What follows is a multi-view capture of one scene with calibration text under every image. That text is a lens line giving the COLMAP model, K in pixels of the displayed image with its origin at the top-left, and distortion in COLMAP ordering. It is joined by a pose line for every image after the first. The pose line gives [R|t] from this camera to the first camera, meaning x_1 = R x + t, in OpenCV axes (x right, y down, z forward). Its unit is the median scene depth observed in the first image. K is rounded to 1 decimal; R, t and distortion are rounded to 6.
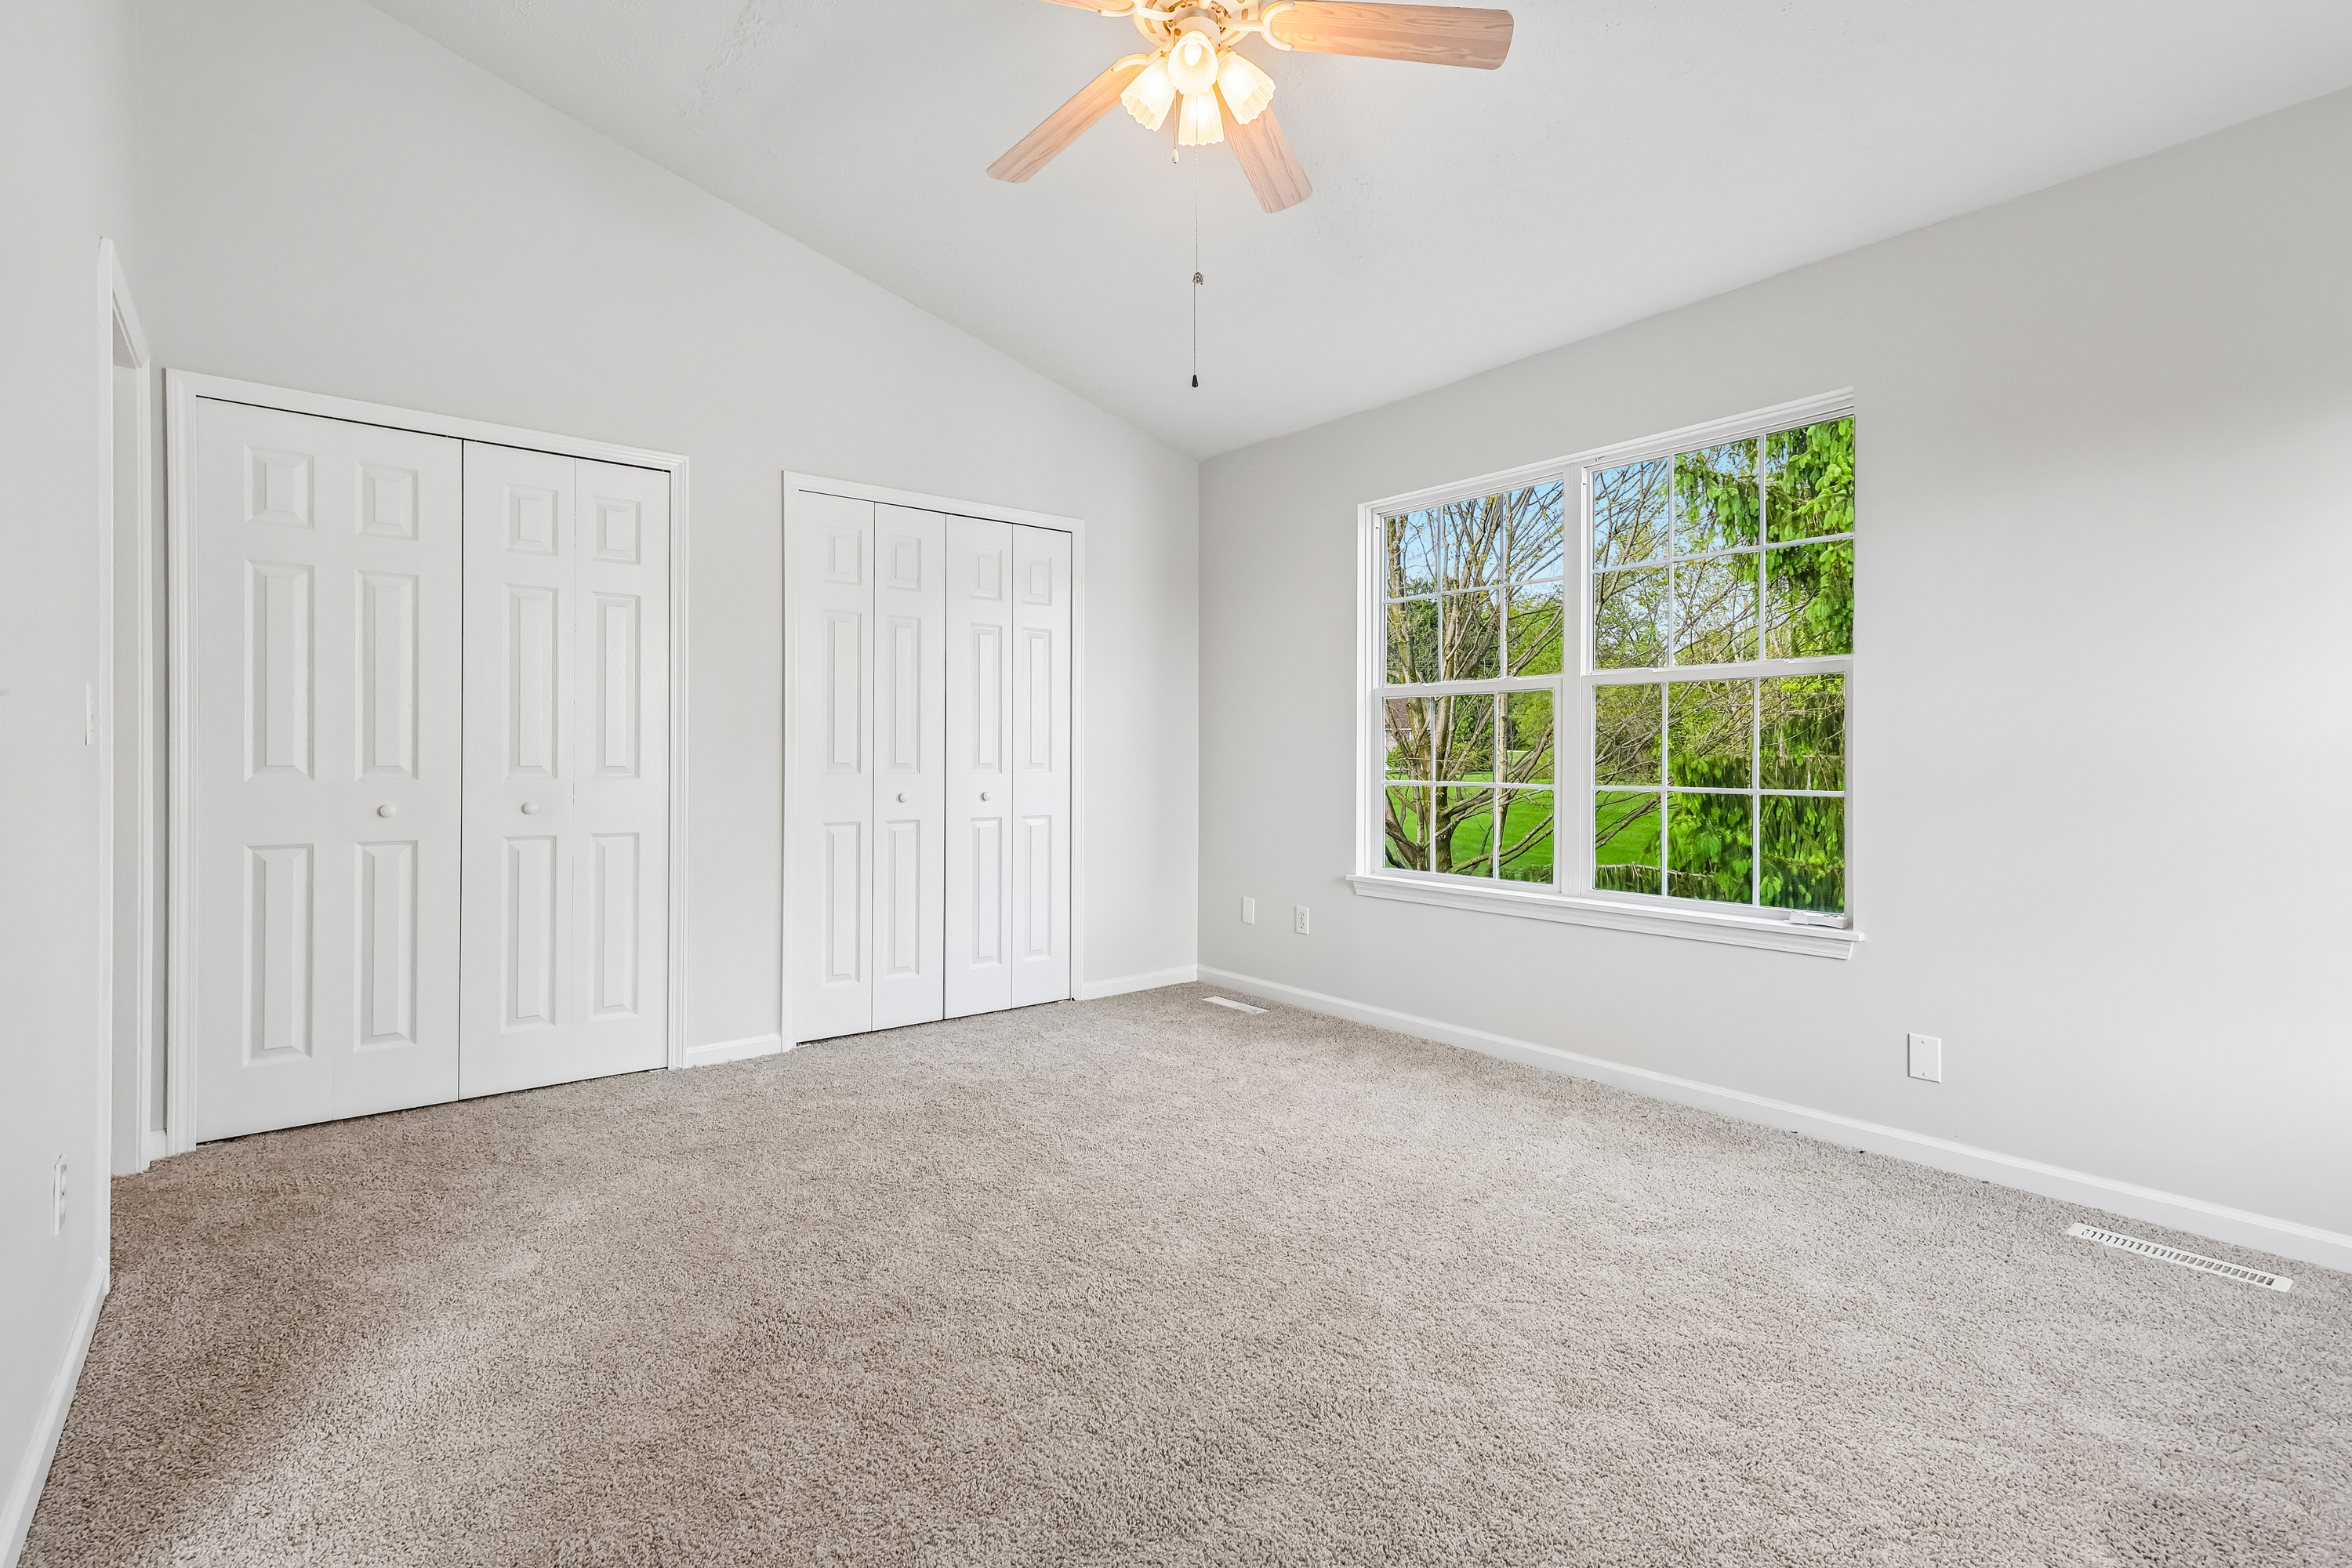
lens RADIAL K [[1093.7, 0, 1178.2], [0, 1093.7, 763.9], [0, 0, 1]] dist [-0.000836, 0.000114]
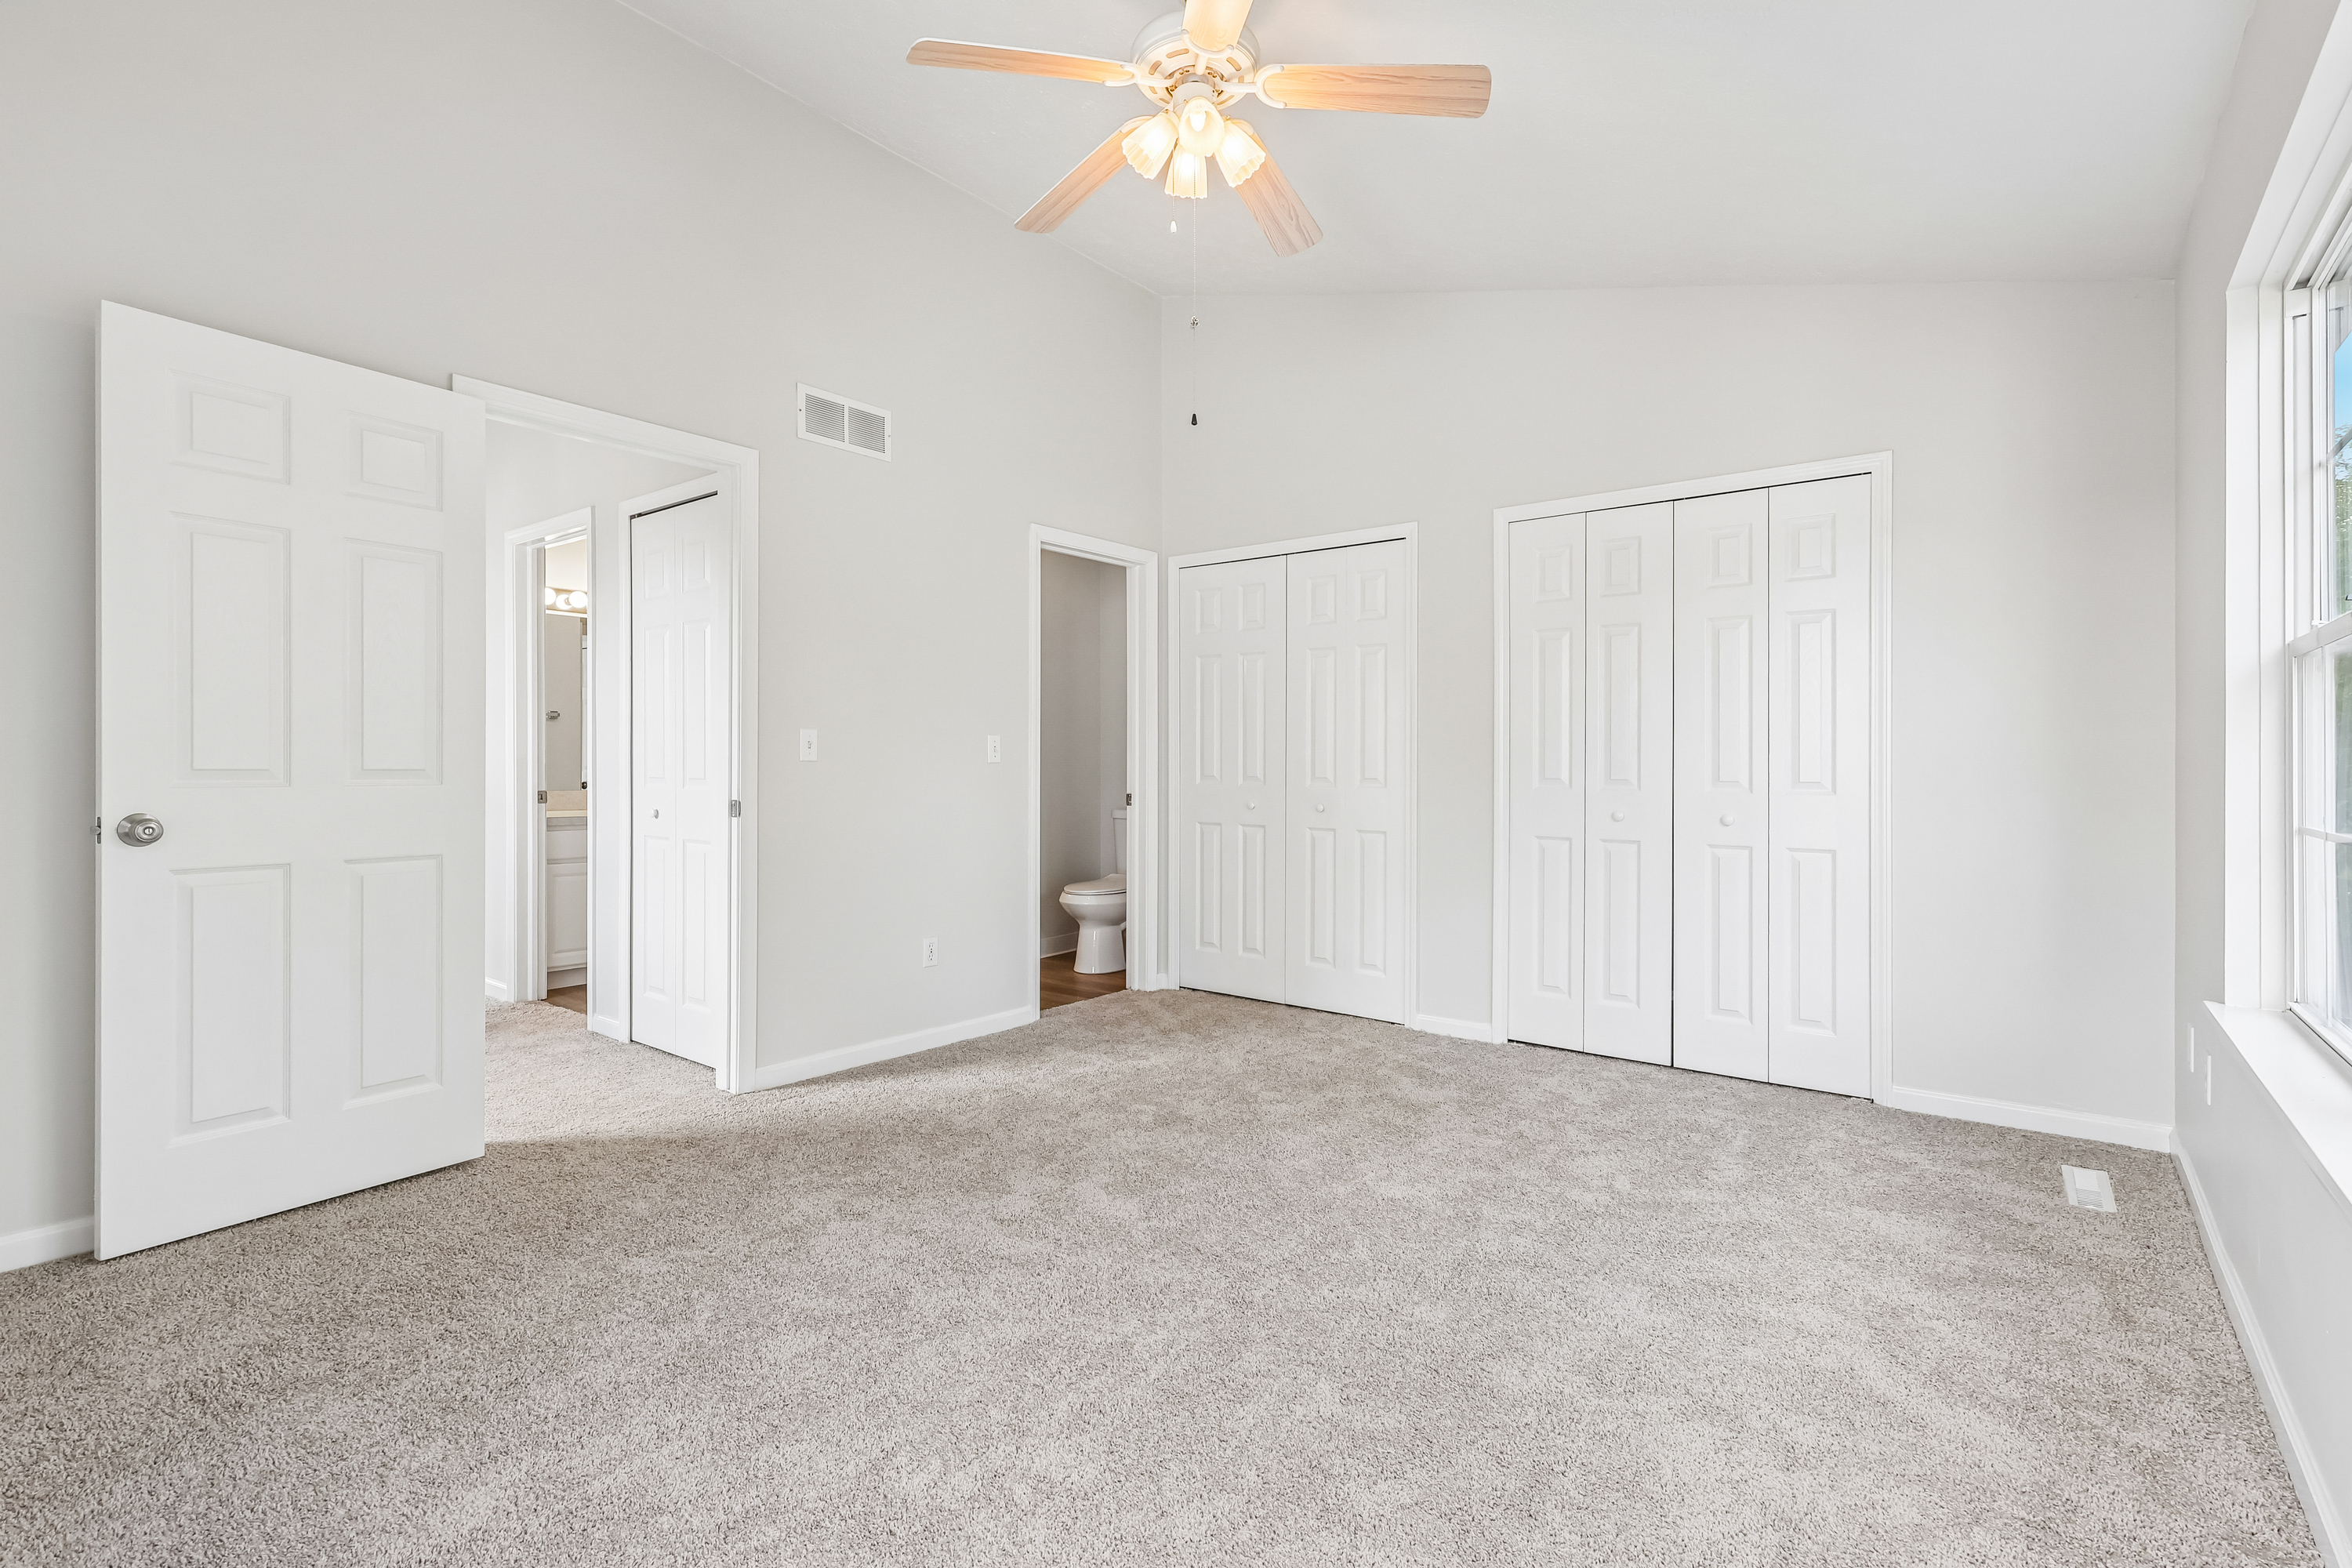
lens RADIAL K [[1093.7, 0, 1178.2], [0, 1093.7, 763.9], [0, 0, 1]] dist [-0.000836, 0.000114]
pose [[0.221522, -0.003581, -0.975149, 0.560873], [-0.010677, 0.999924, -0.006098, -0.003854], [0.975097, 0.011762, 0.221467, 0.402877]]
